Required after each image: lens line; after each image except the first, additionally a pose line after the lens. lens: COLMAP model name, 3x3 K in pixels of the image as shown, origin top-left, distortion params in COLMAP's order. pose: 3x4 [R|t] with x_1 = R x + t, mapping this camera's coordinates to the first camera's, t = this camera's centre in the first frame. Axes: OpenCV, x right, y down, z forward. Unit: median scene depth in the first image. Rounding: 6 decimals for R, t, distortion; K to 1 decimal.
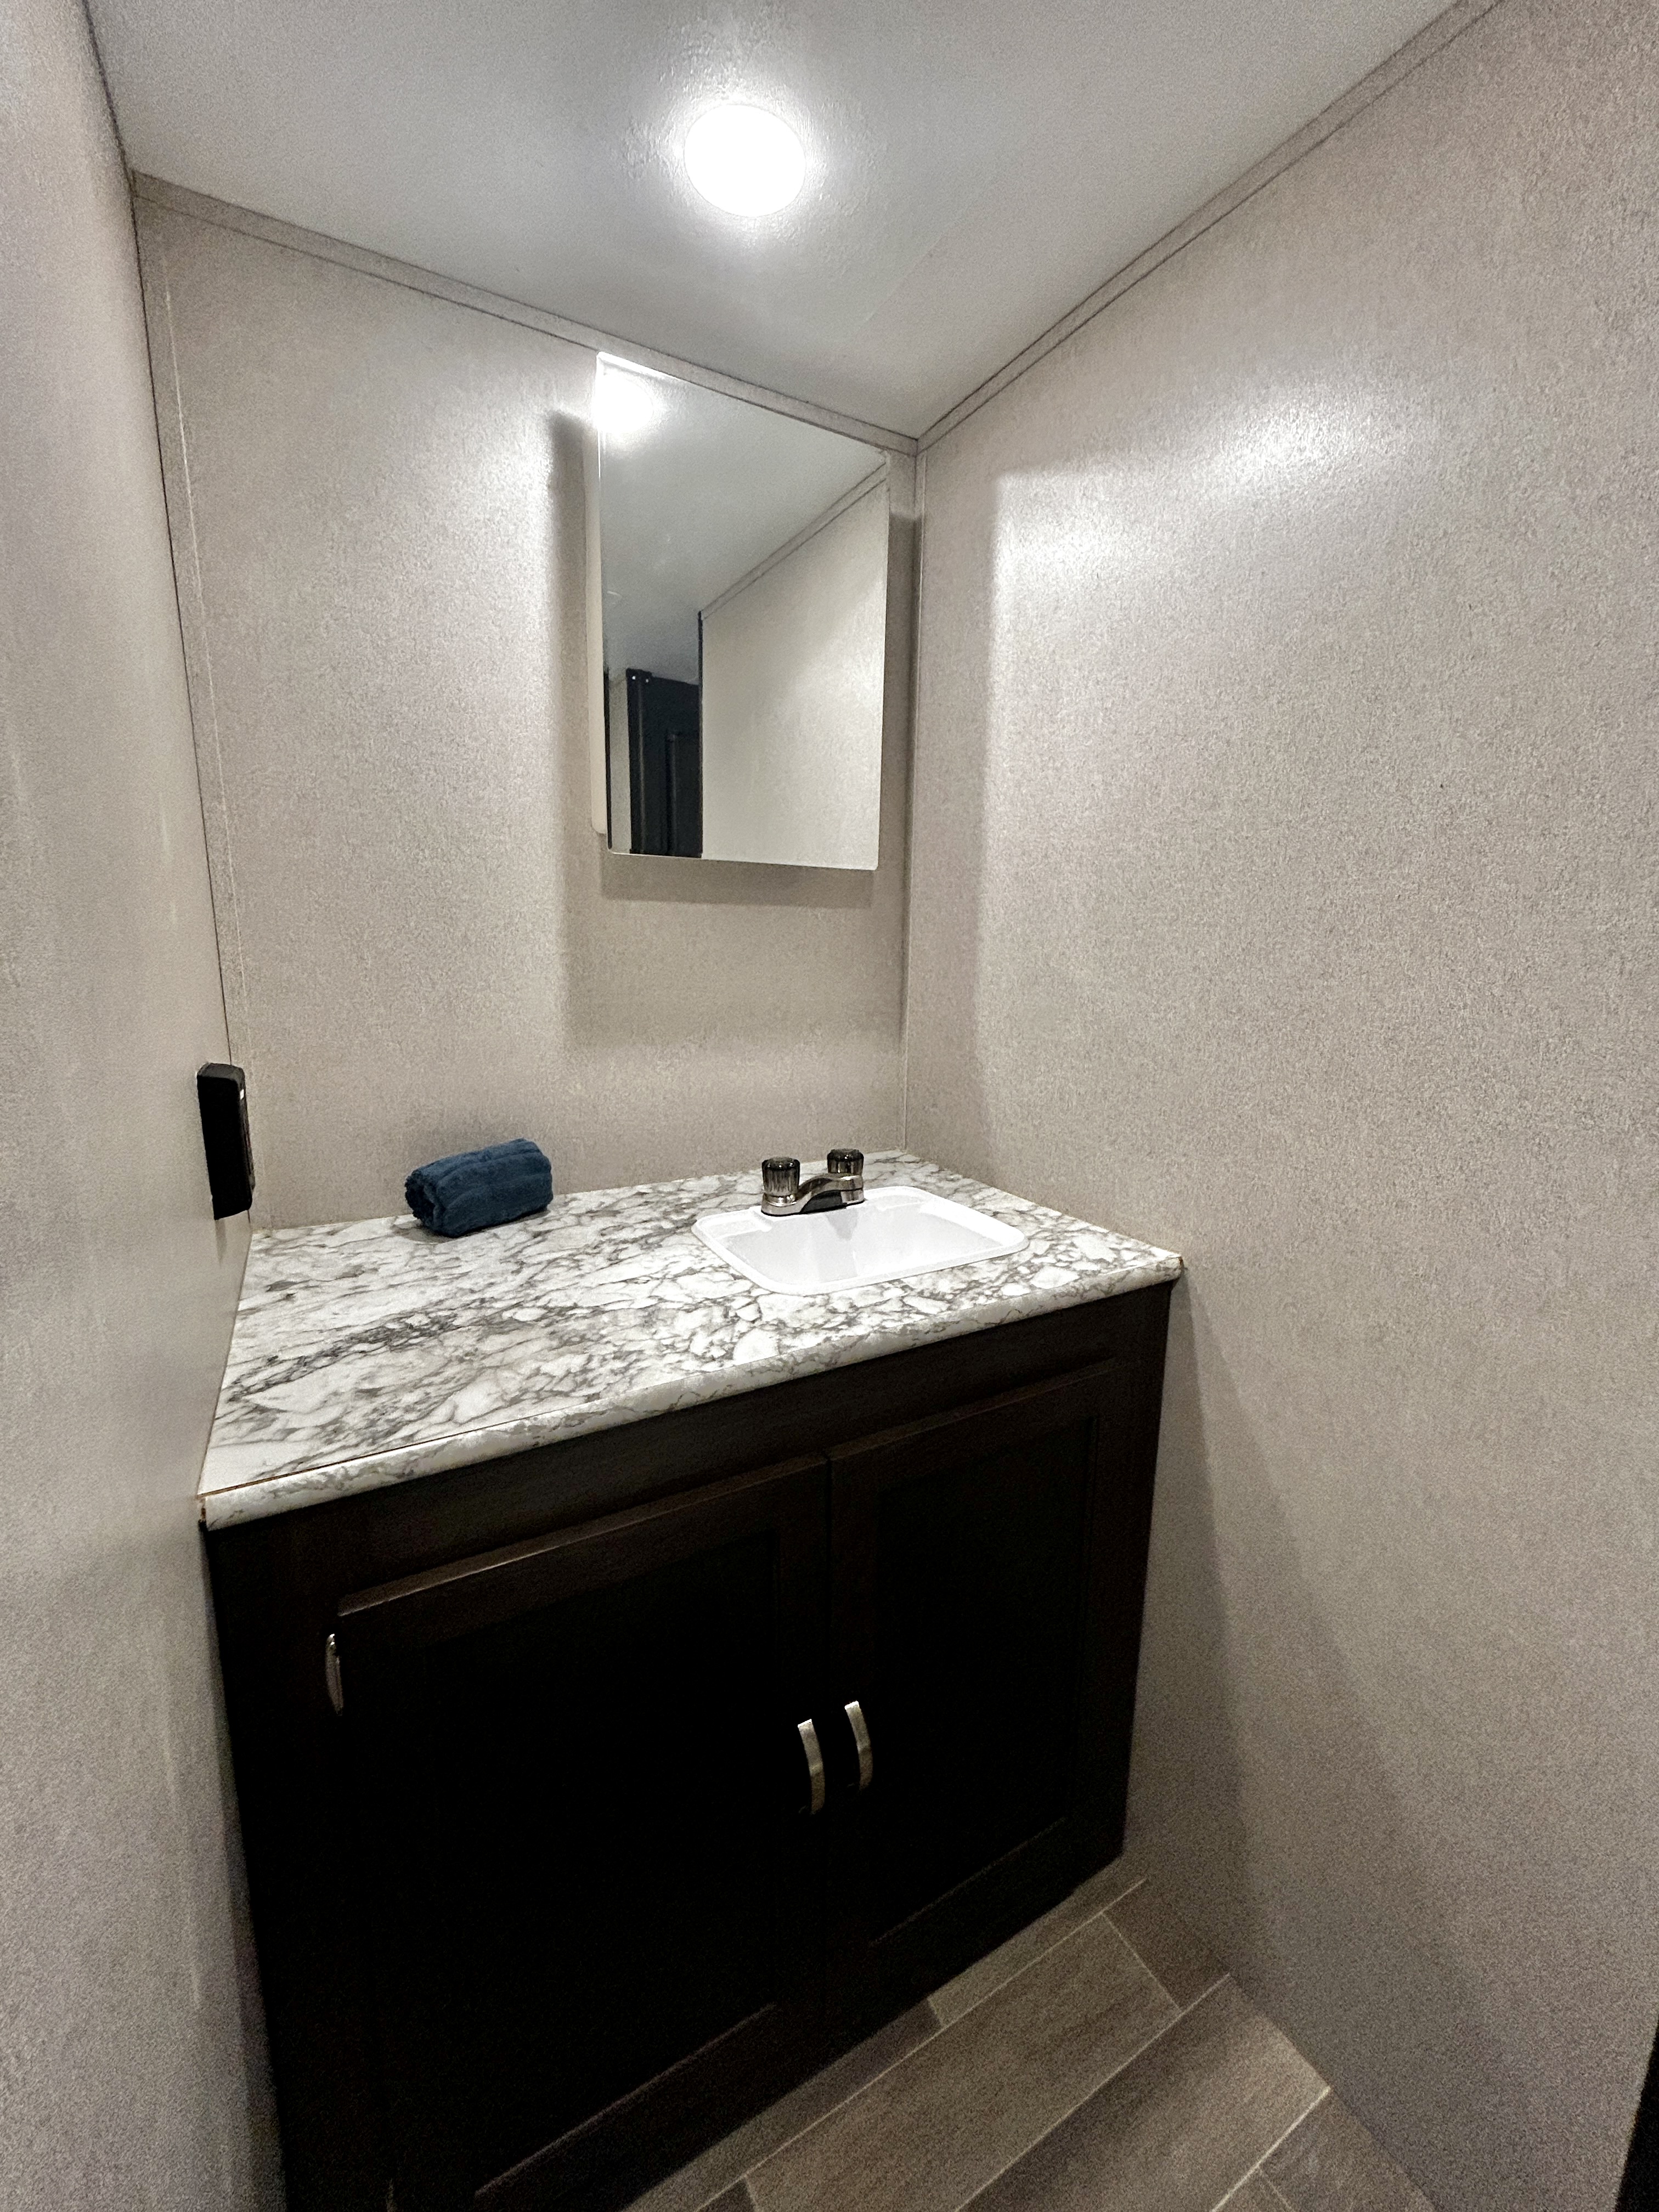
lens RADIAL K [[892.4, 0, 829.5], [0, 892.4, 1106.0], [0, 0, 1]] dist [0.000479, 0.000285]
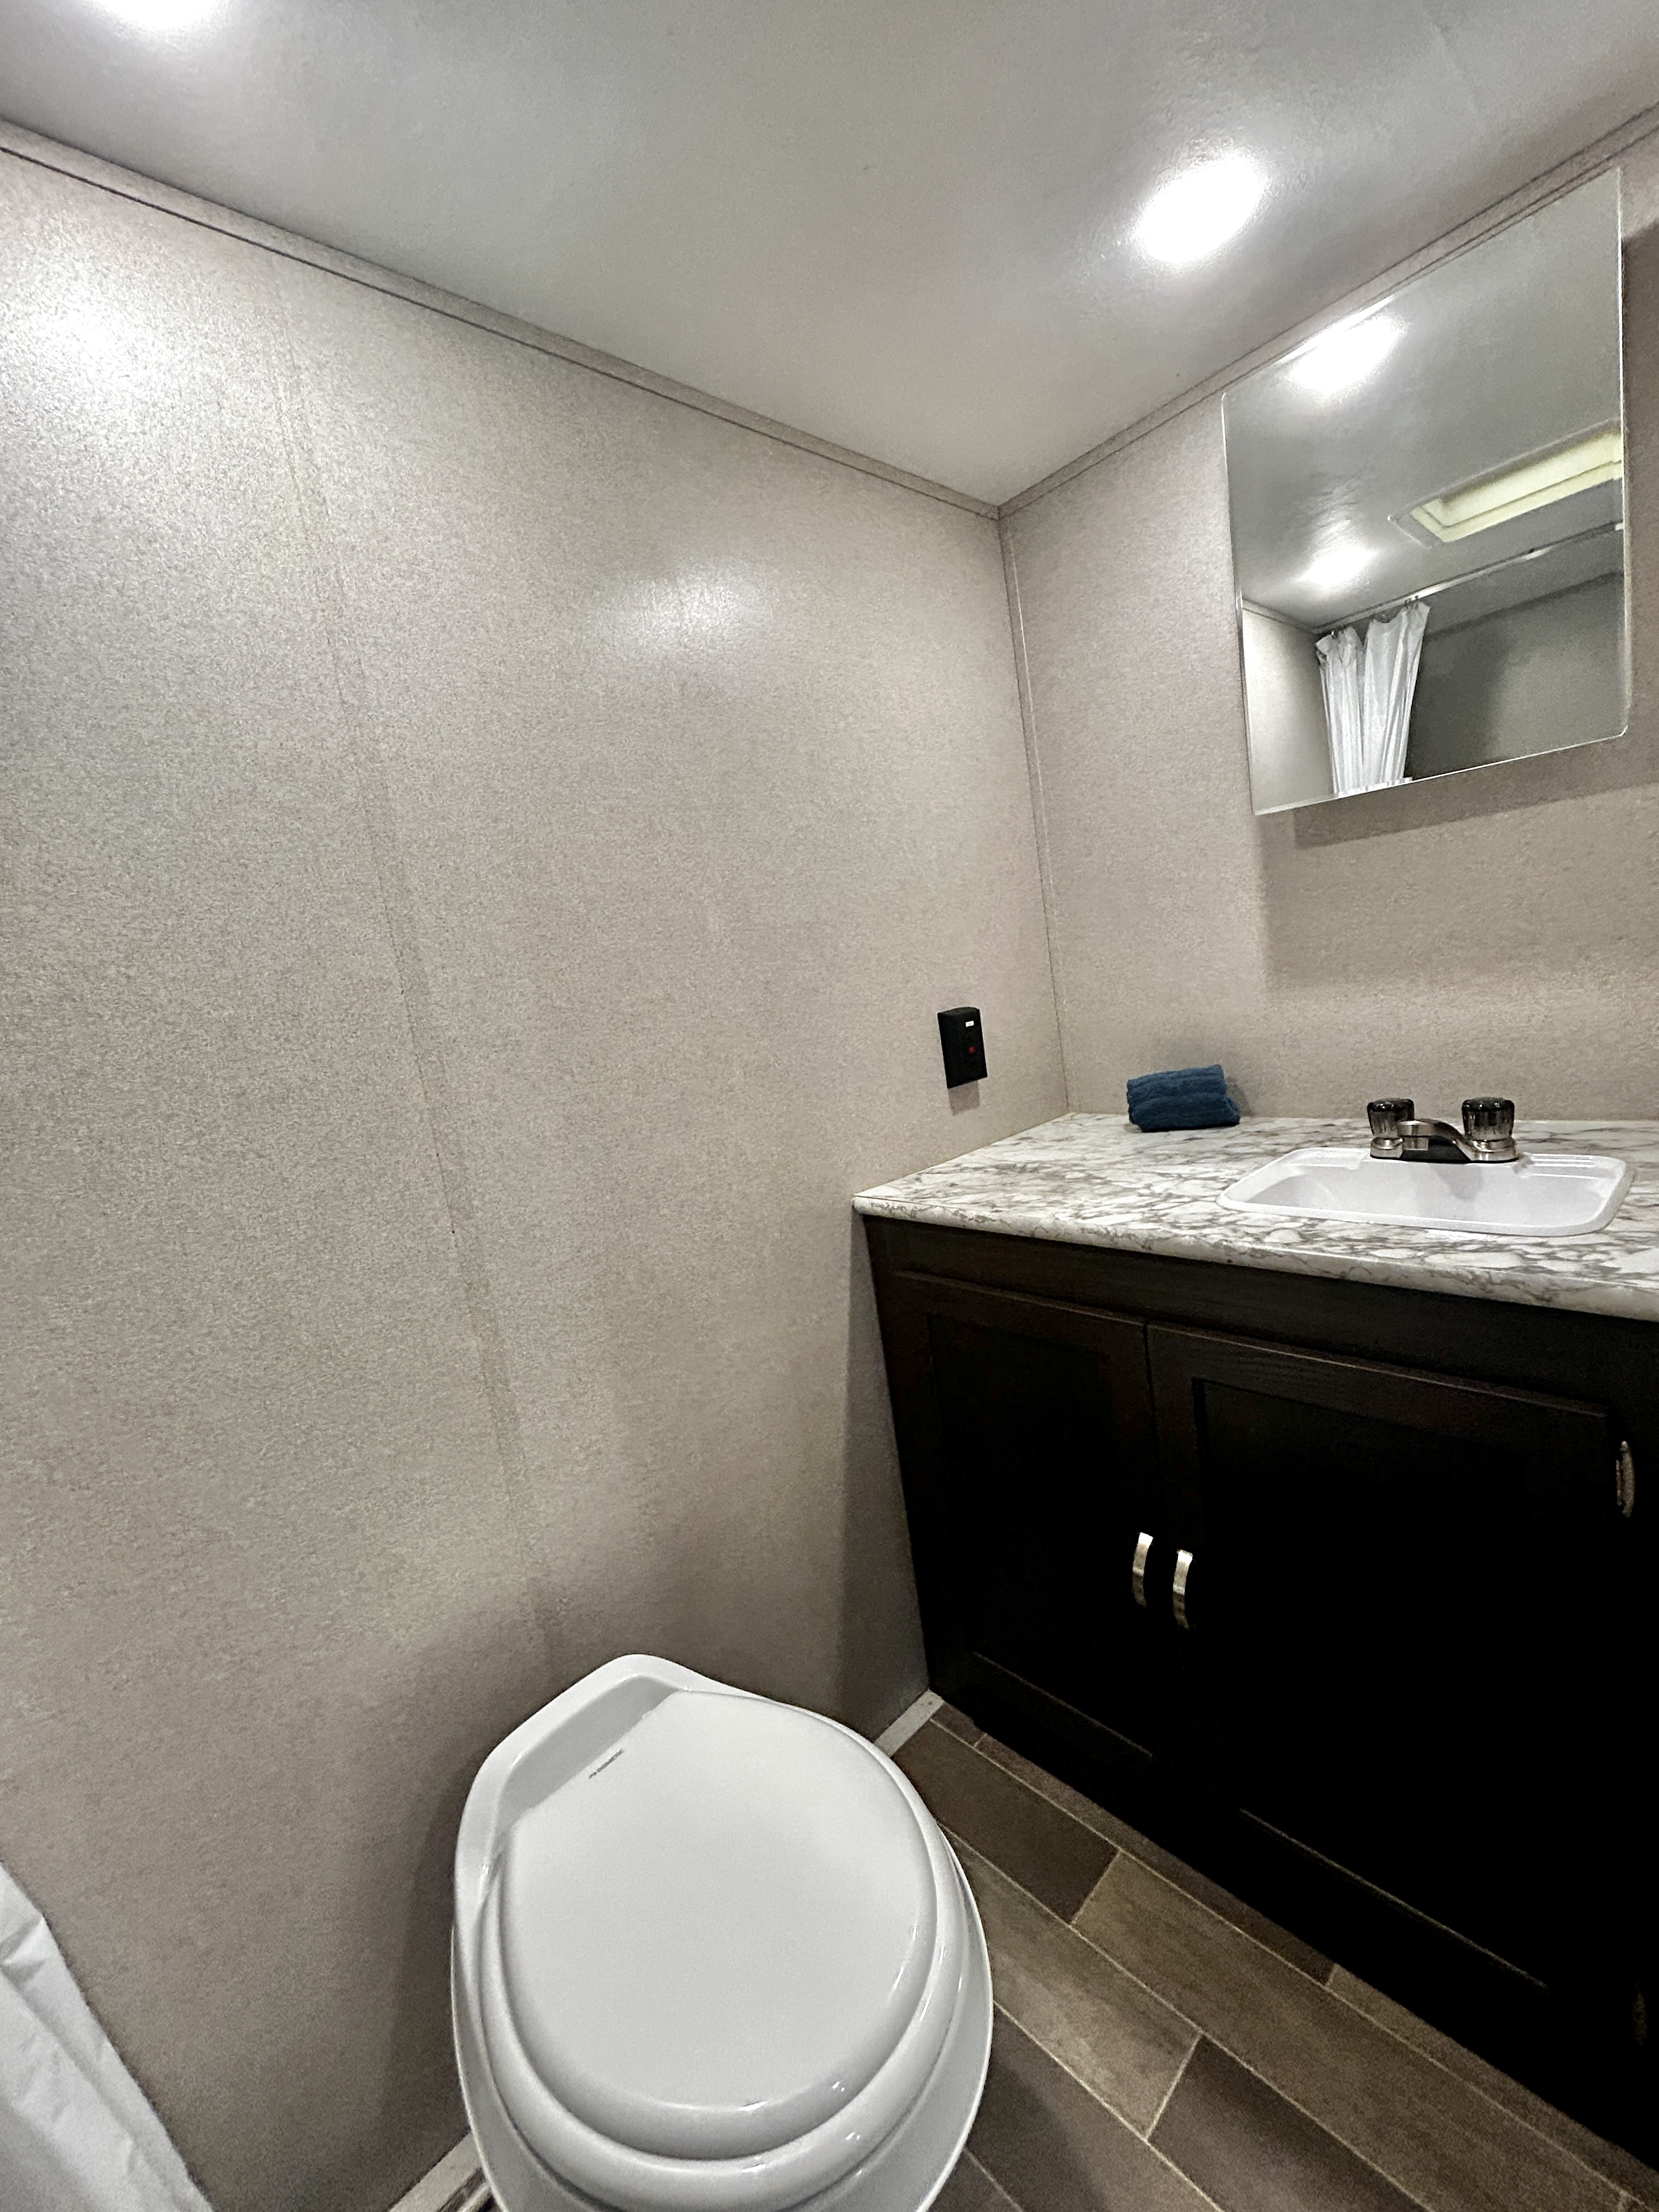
lens RADIAL K [[887.7, 0, 829.5], [0, 887.7, 1106.0], [0, 0, 1]] dist [-0.000238, 0.000396]
pose [[0.219048, 0.095278, -0.971051, 0.957005], [-0.032679, 0.995379, 0.090293, 0.000650], [0.975167, 0.011955, 0.221149, 0.273560]]
